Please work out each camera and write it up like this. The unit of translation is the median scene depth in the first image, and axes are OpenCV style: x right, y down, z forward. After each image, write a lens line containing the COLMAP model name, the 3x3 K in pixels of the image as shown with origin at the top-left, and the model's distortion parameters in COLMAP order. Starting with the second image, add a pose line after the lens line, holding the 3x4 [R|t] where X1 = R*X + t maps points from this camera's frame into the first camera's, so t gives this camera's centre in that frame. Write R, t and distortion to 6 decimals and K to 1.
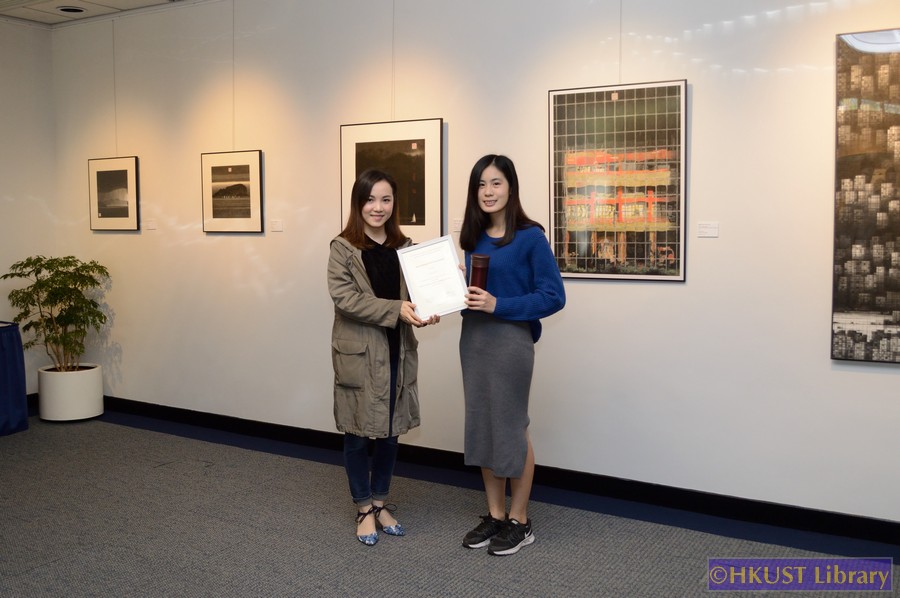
lens RADIAL K [[913.7, 0, 453.0], [0, 913.7, 295.1], [0, 0, 1]] dist [-0.078099, 0.028901]
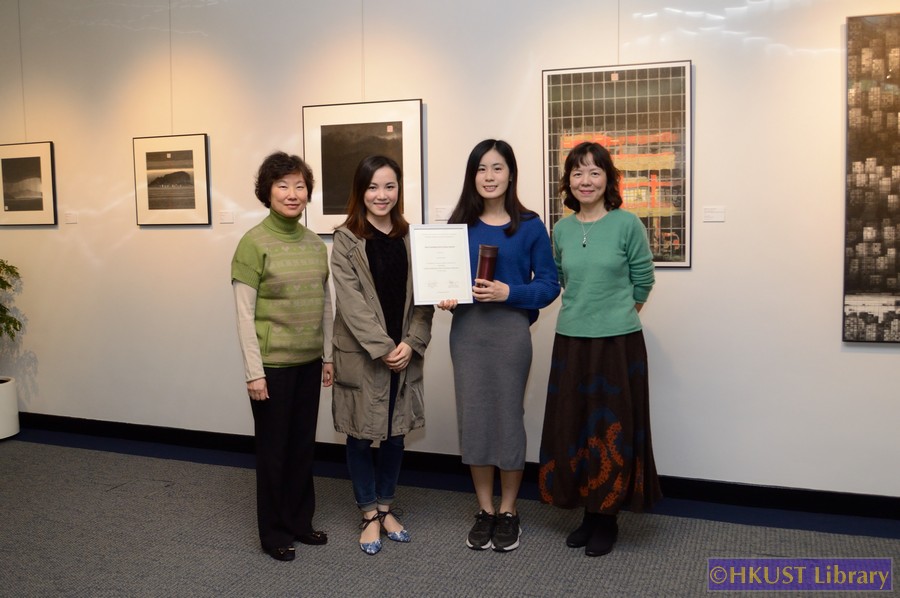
lens RADIAL K [[913.7, 0, 453.0], [0, 913.7, 295.1], [0, 0, 1]] dist [-0.078099, 0.028901]
pose [[0.983842, -0.029617, 0.176574, -0.169100], [0.027393, 0.999512, 0.015025, -0.006959], [-0.176933, -0.009945, 0.984173, 0.082242]]
